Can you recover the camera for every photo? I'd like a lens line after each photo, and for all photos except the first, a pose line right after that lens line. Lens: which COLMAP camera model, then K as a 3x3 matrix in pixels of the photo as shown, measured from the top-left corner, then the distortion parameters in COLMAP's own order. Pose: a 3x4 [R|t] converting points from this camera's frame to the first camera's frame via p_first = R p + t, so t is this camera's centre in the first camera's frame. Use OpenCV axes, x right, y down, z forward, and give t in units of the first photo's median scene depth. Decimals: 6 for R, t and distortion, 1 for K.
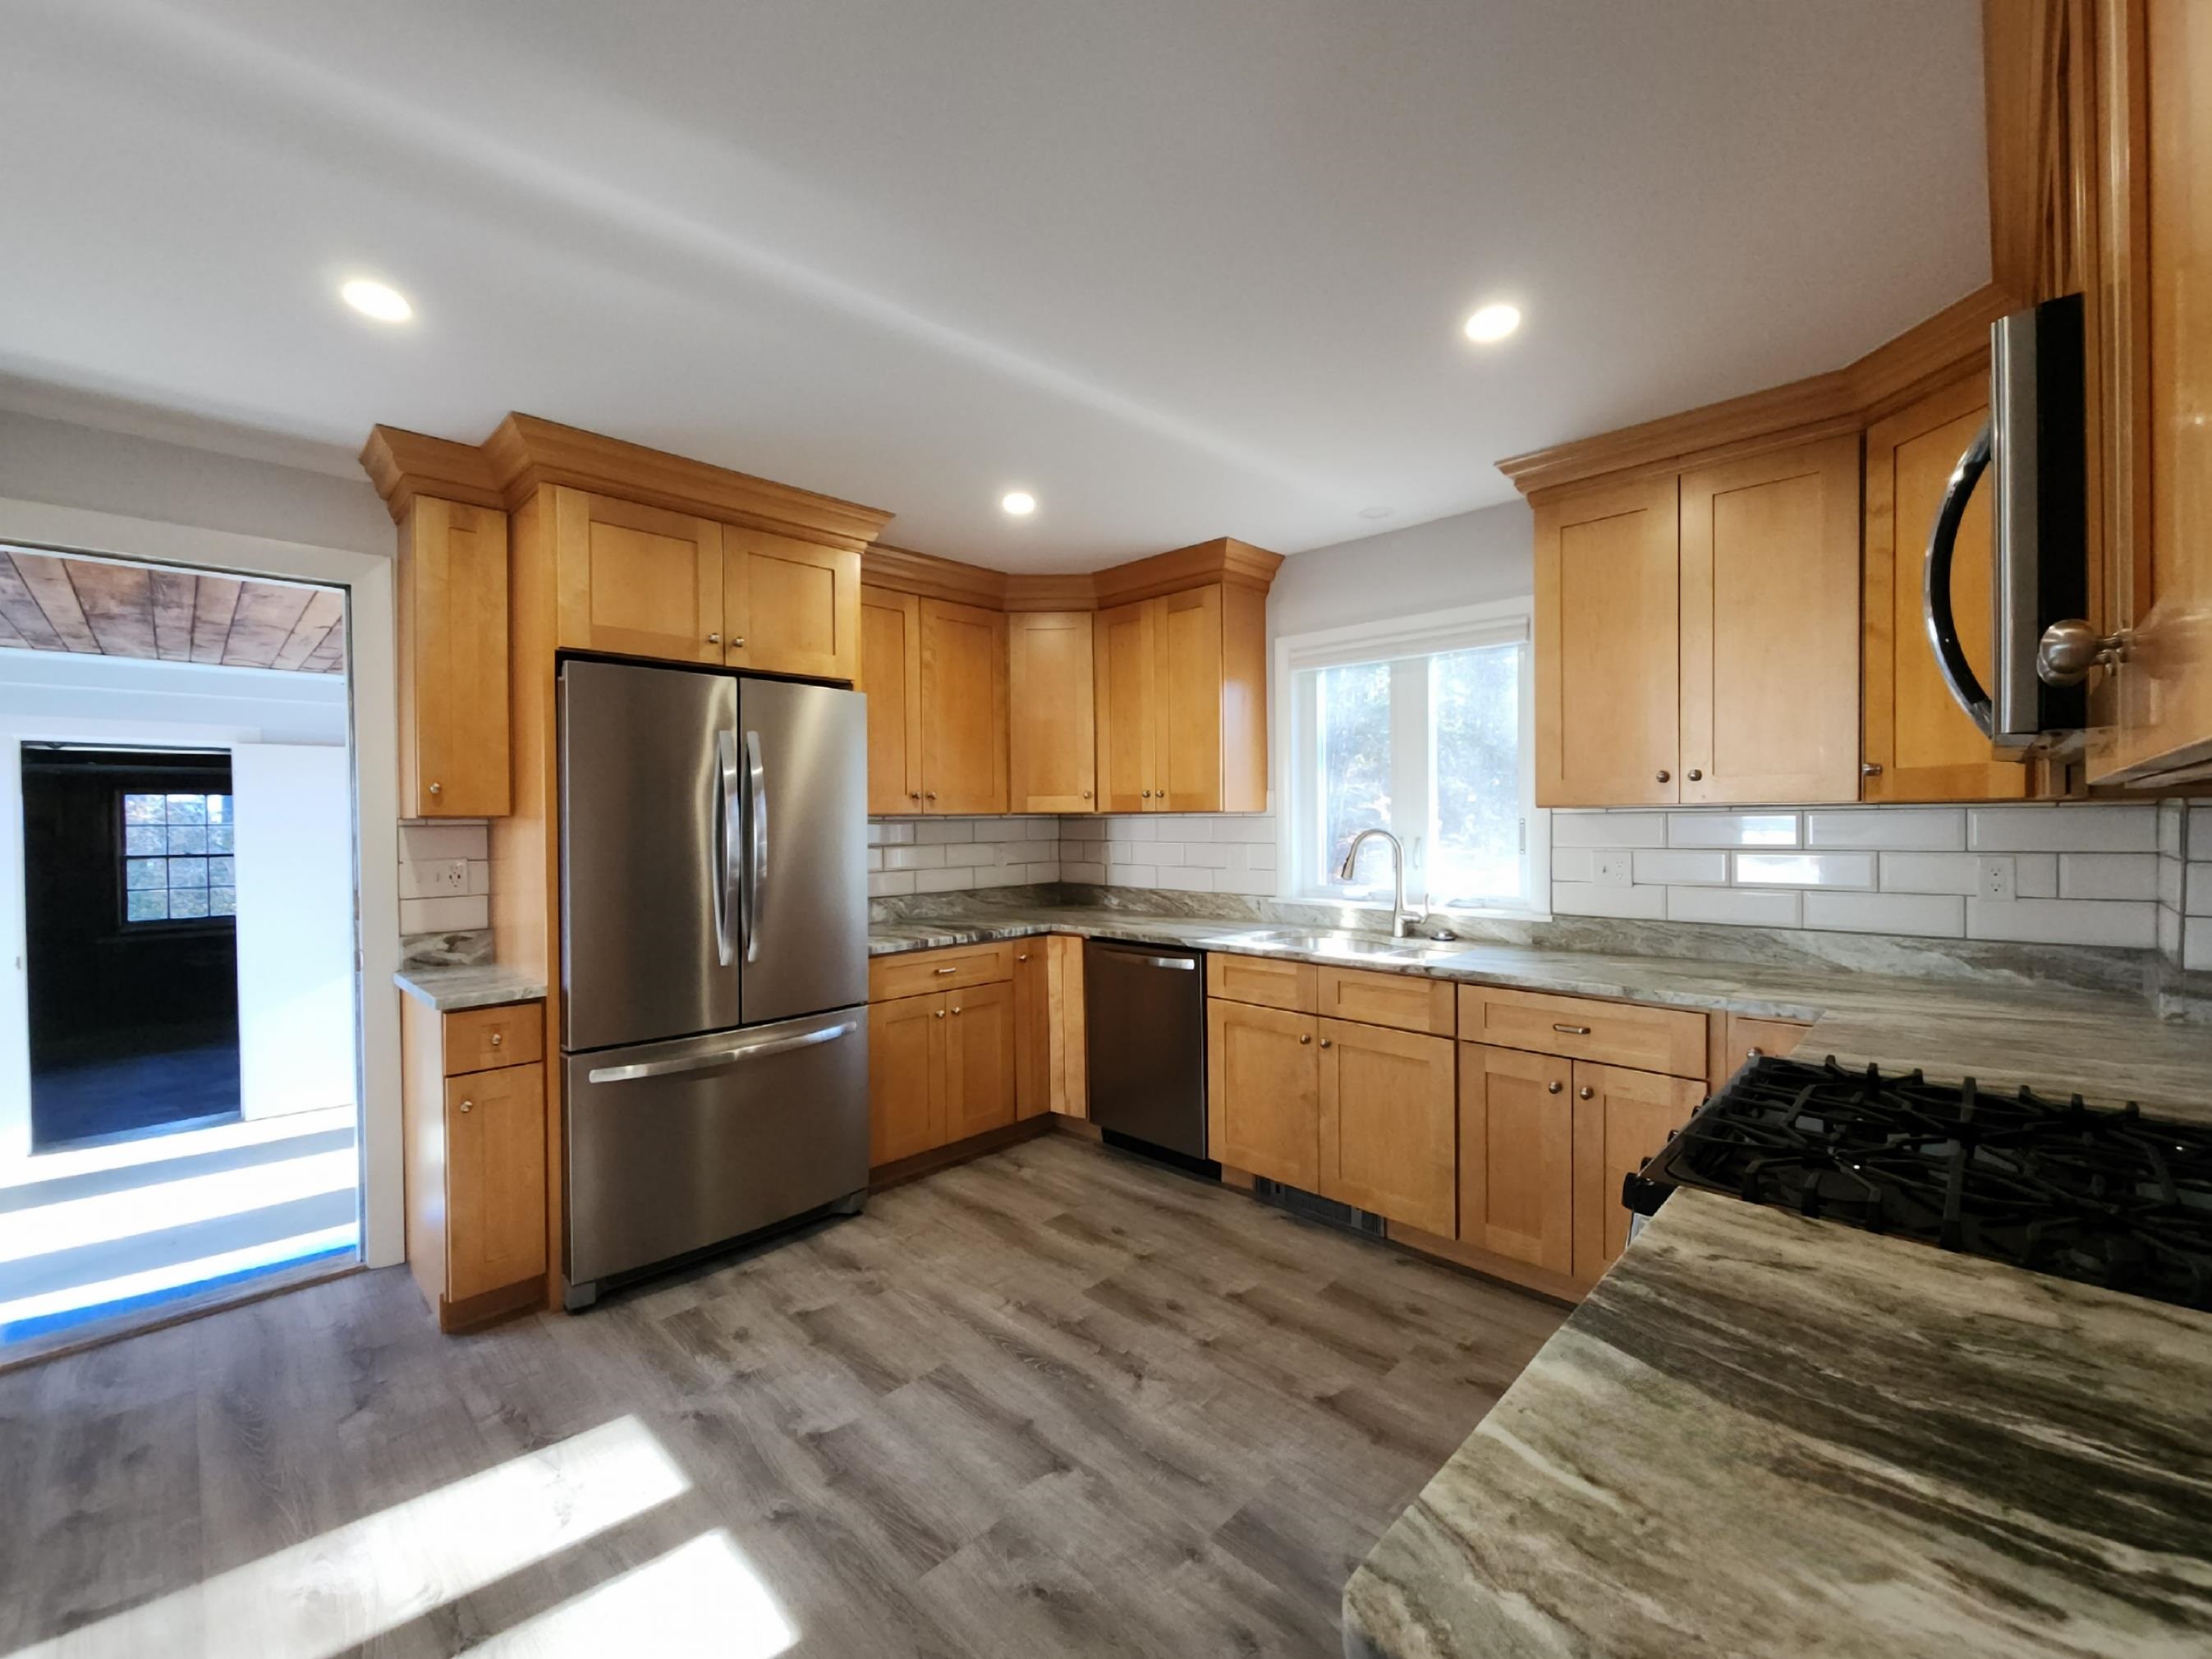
lens RADIAL K [[911.7, 0, 1091.7], [0, 911.7, 822.2], [0, 0, 1]] dist [0.003456, -0.002908]
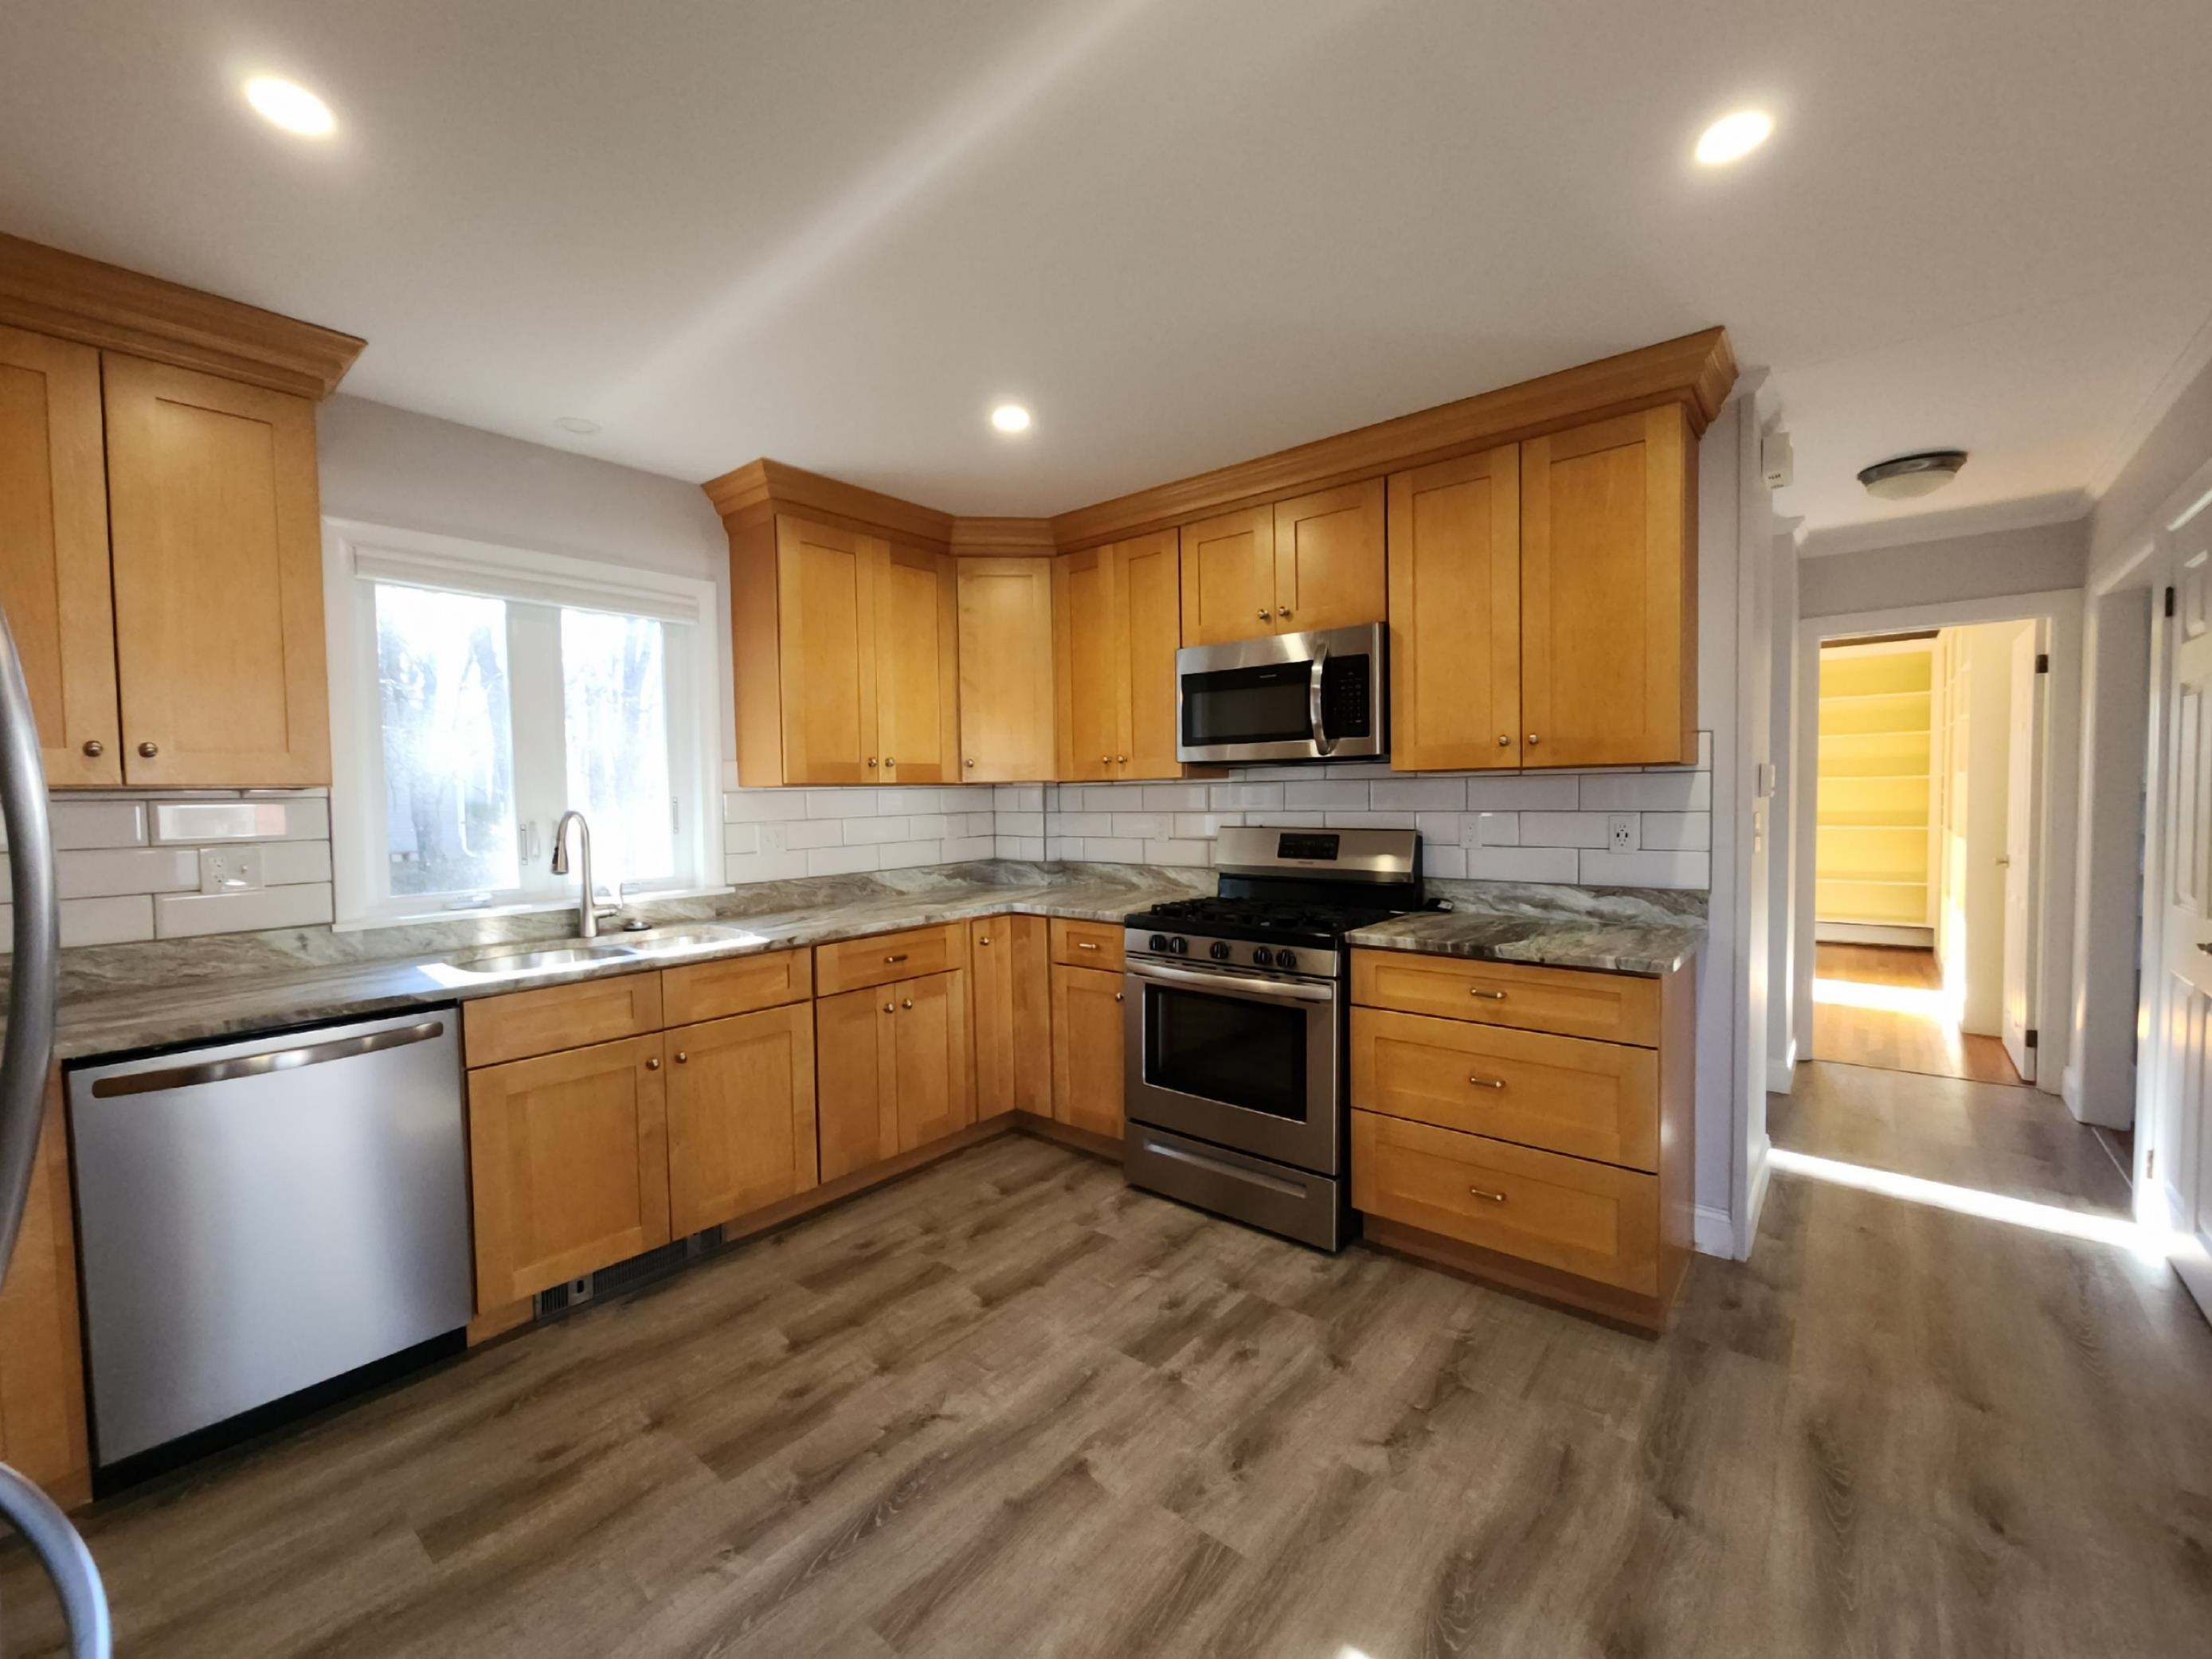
lens RADIAL K [[911.5, 0, 1104.0], [0, 911.5, 825.9], [0, 0, 1]] dist [0.003456, -0.002908]
pose [[-0.089275, -0.024502, 0.995706, -0.681841], [0.025272, 0.999320, 0.026857, 0.015063], [-0.995686, 0.027561, -0.088595, 0.742897]]
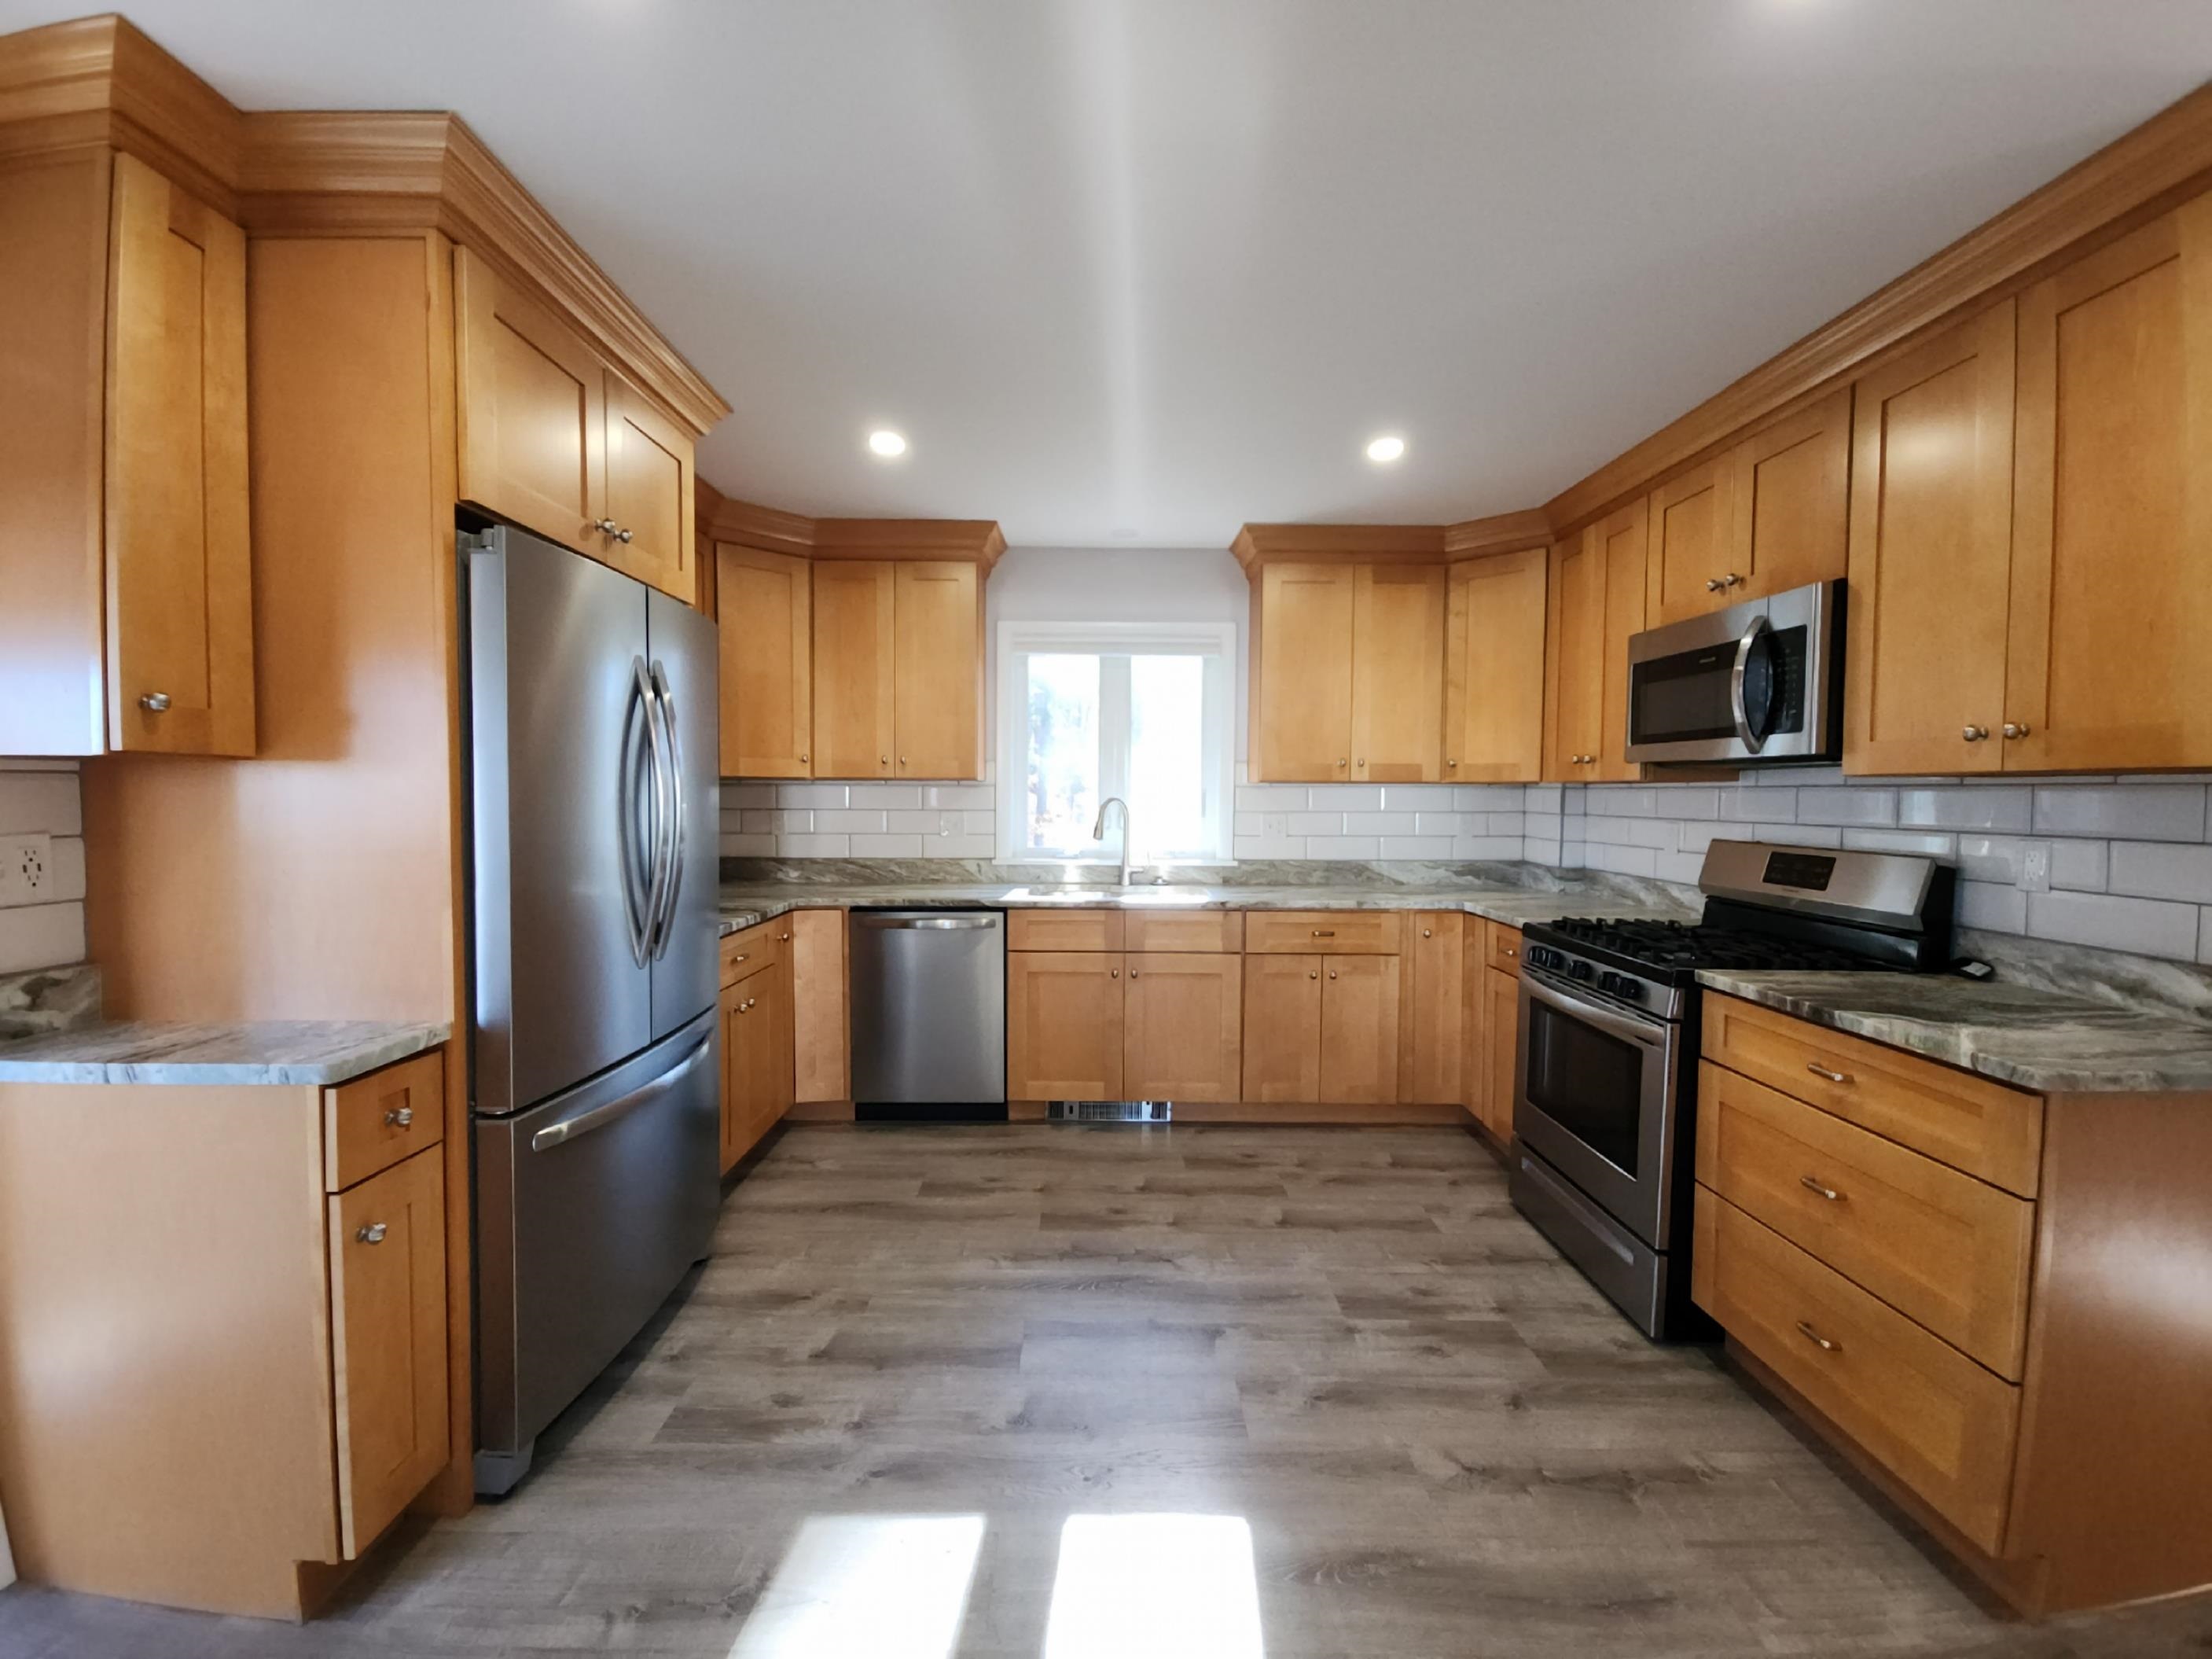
lens RADIAL K [[911.6, 0, 1094.7], [0, 911.6, 822.8], [0, 0, 1]] dist [0.003456, -0.002908]
pose [[0.707458, -0.010076, 0.706684, -0.689951], [-0.009080, 0.999686, 0.023344, 0.016929], [-0.706697, -0.022931, 0.707144, 0.209992]]
